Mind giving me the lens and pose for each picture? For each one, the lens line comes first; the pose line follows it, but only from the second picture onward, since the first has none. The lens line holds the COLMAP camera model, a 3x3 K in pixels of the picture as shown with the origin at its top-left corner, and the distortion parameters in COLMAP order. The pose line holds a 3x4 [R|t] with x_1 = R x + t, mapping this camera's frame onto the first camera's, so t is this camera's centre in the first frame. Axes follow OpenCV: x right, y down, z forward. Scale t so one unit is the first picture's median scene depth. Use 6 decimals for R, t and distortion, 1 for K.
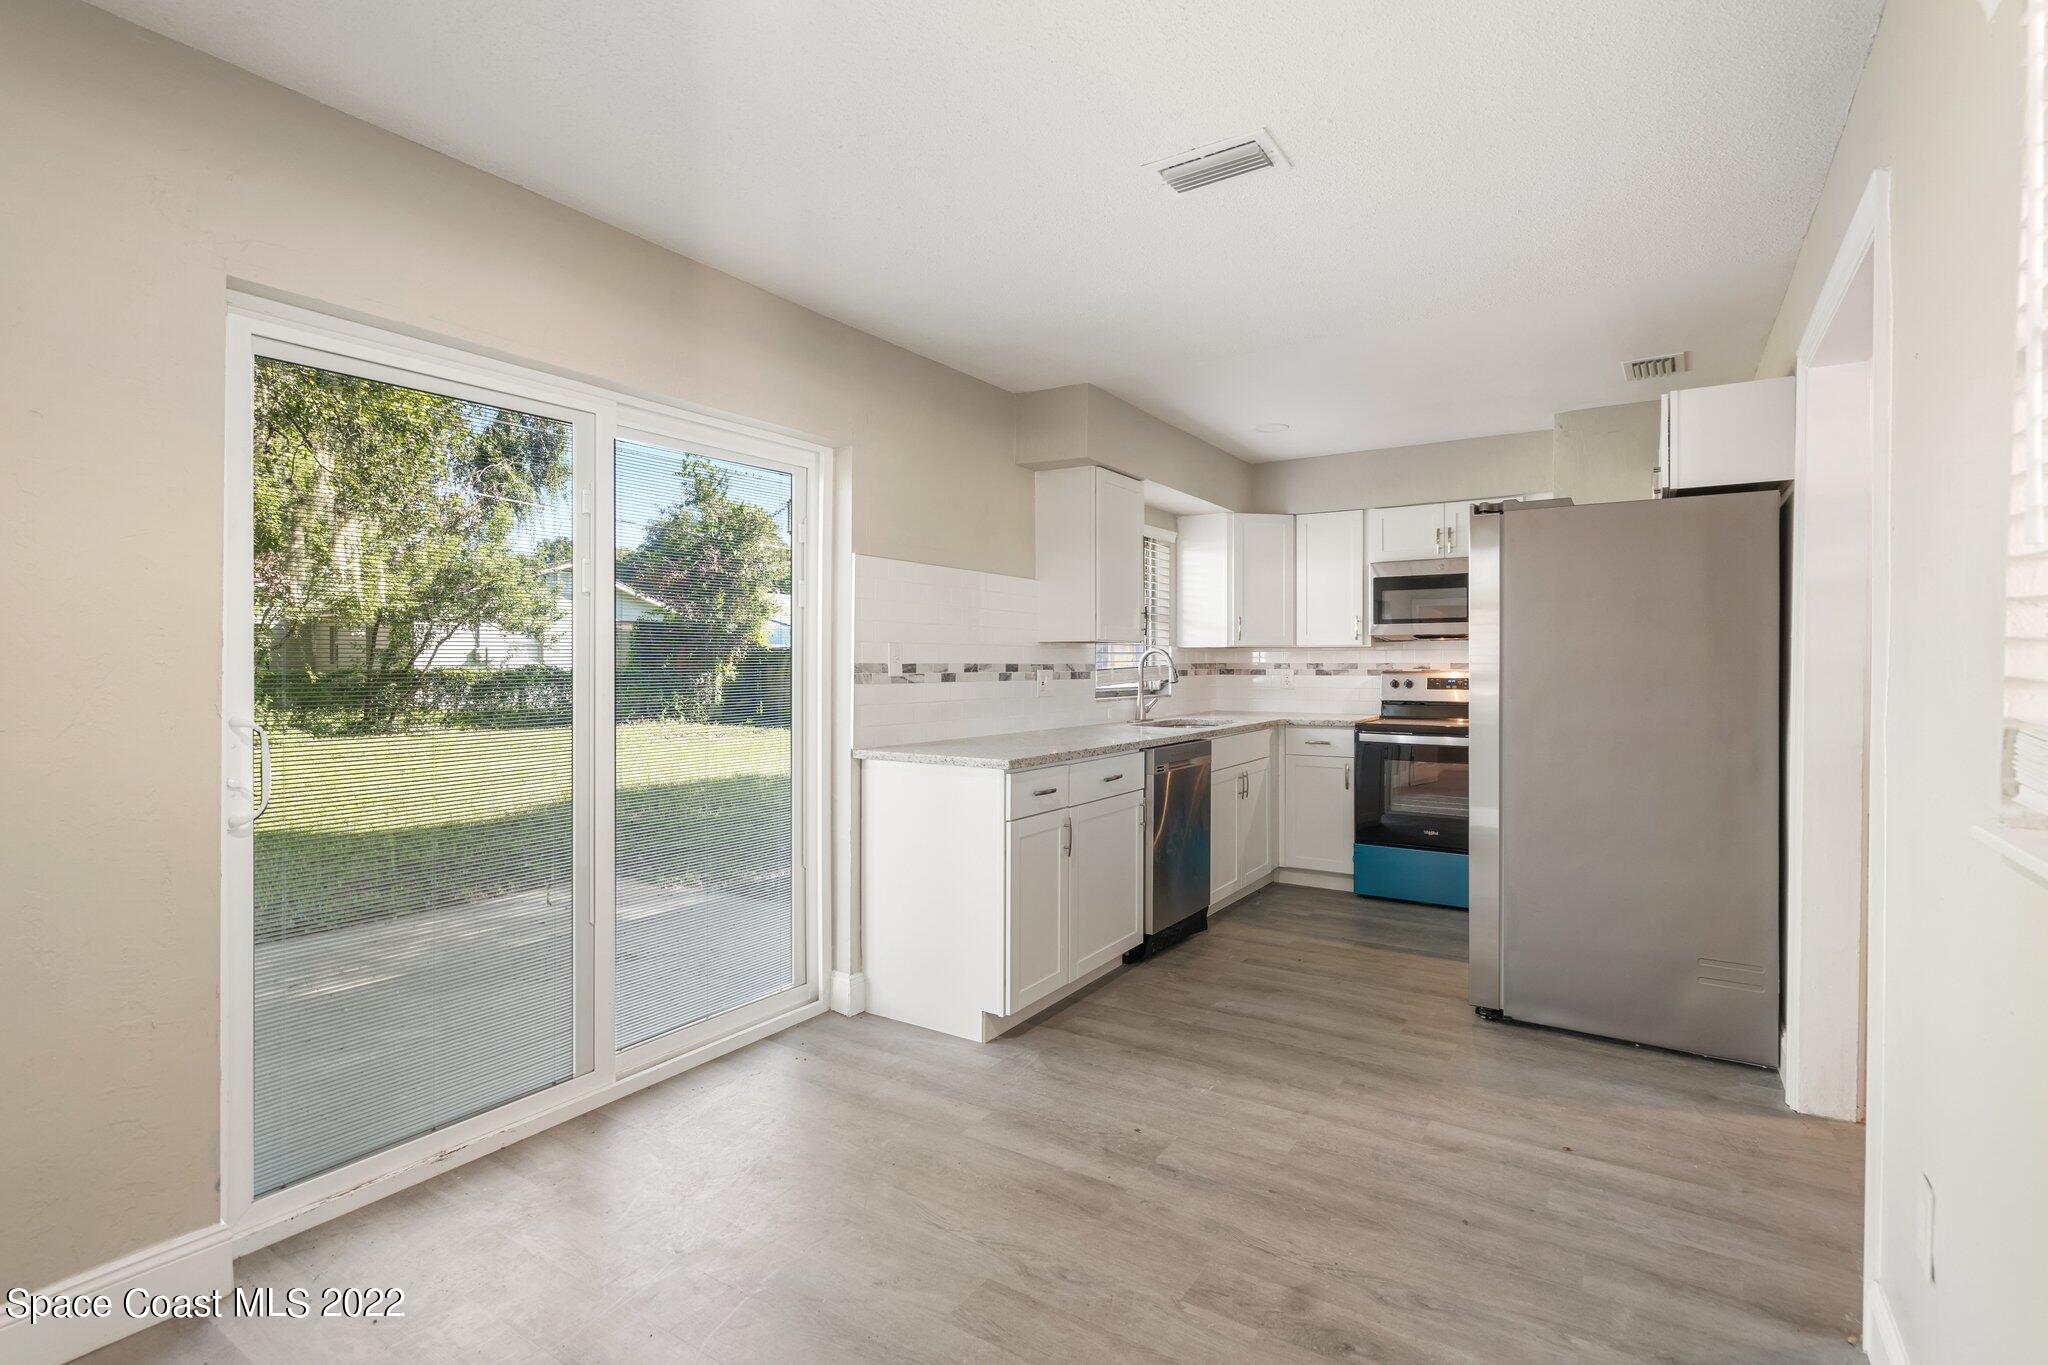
lens RADIAL K [[1012.9, 0, 1020.1], [0, 1012.9, 663.1], [0, 0, 1]] dist [0.003467, 0.001371]
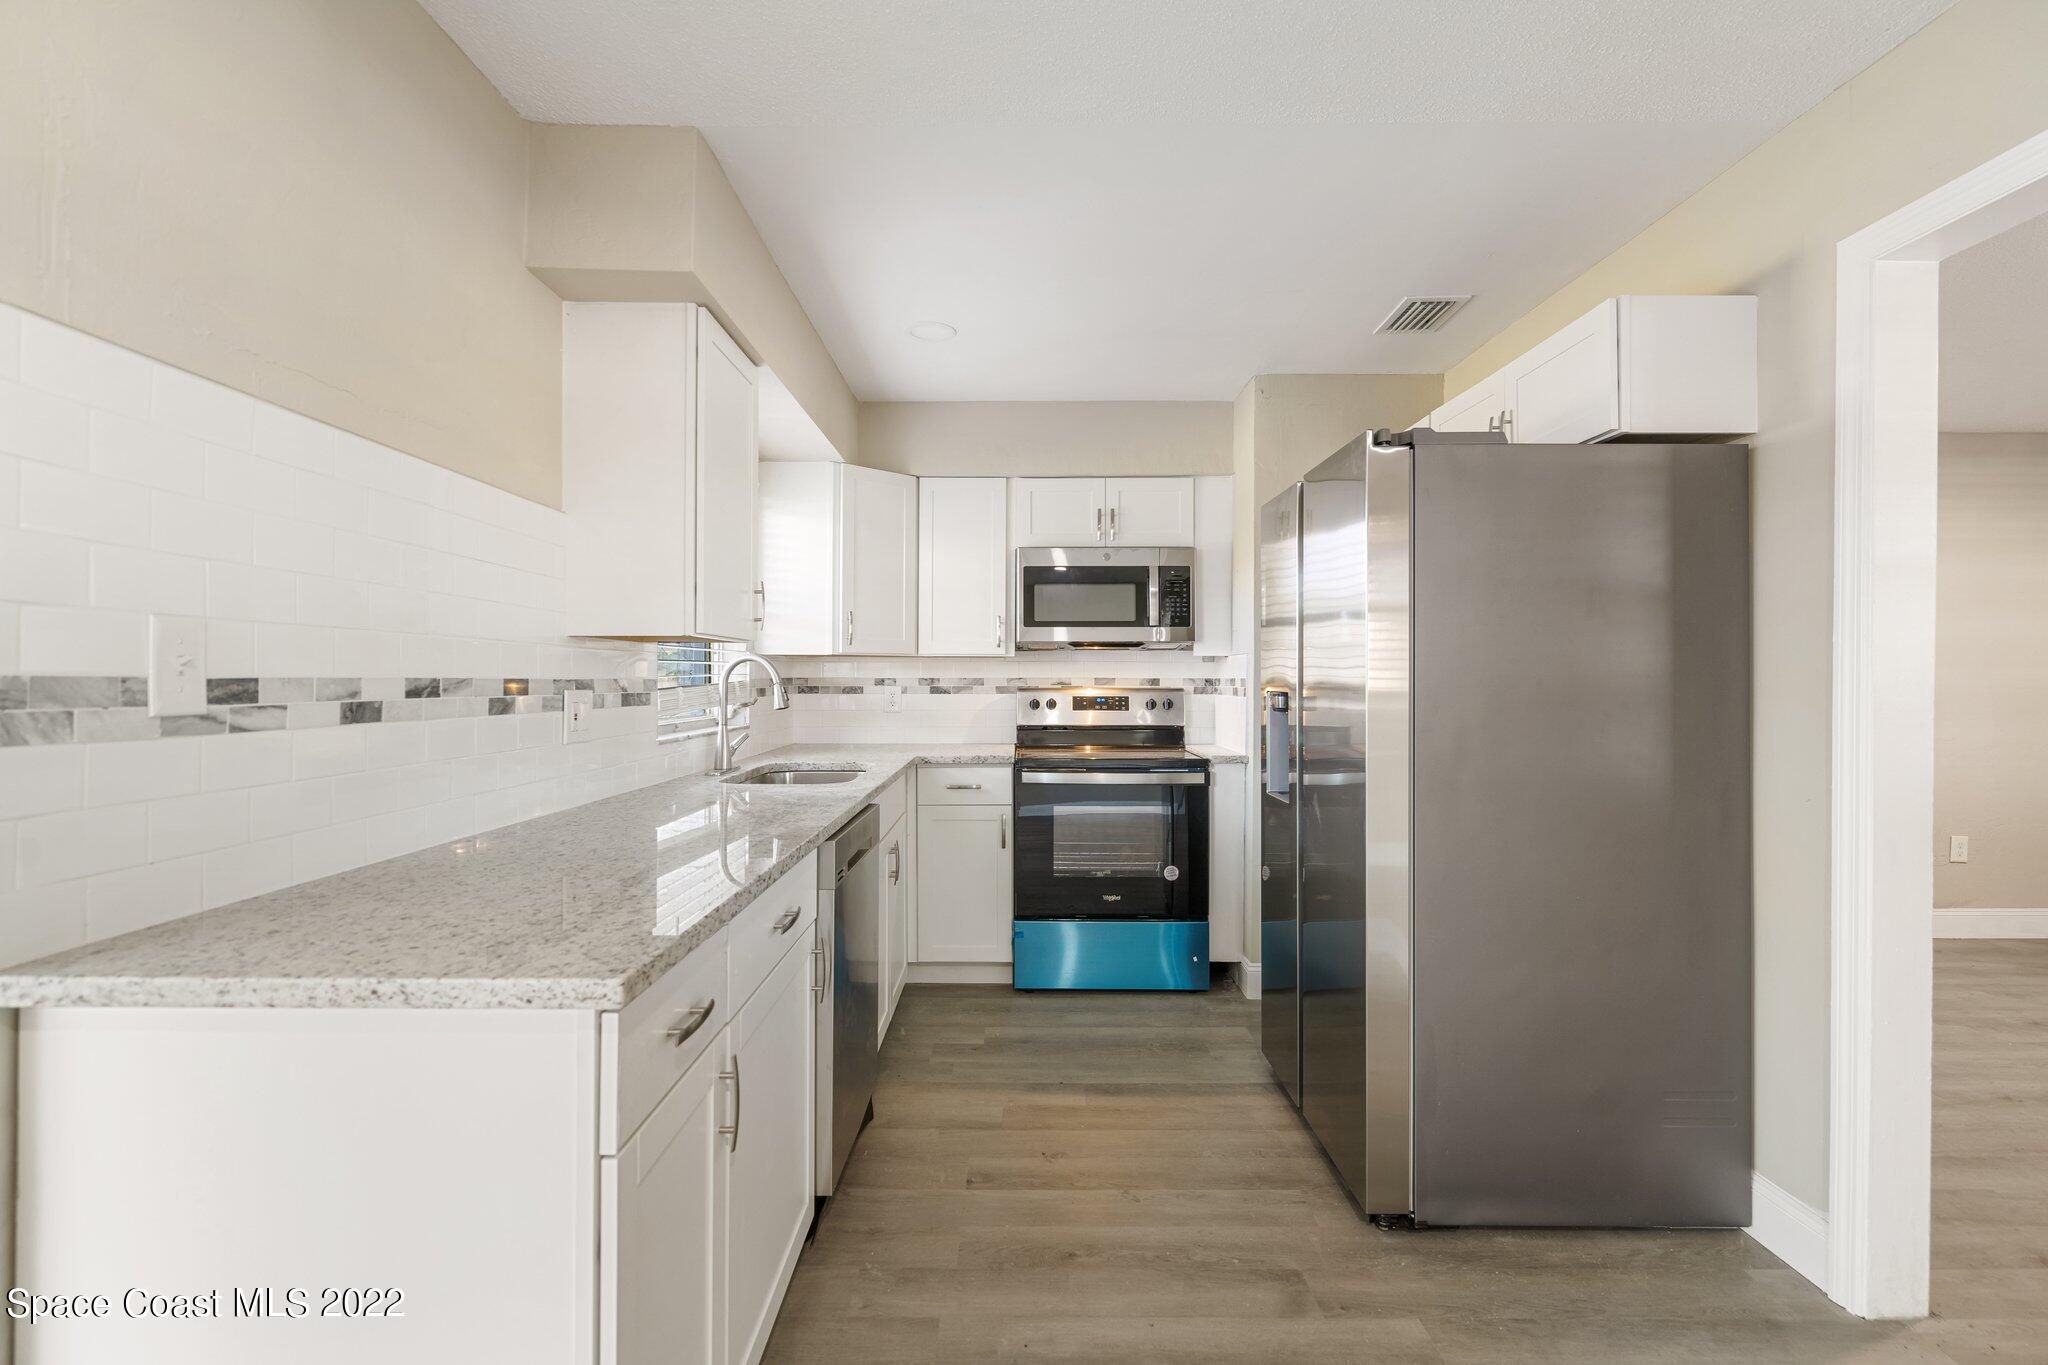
lens RADIAL K [[935.4, 0, 1020.8], [0, 935.4, 667.5], [0, 0, 1]] dist [-0.001288, 0.000077]
pose [[0.837069, 0.006775, 0.547055, -0.063599], [-0.000391, 0.999930, -0.011785, 0.000766], [-0.547097, 0.009651, 0.837014, 0.634524]]
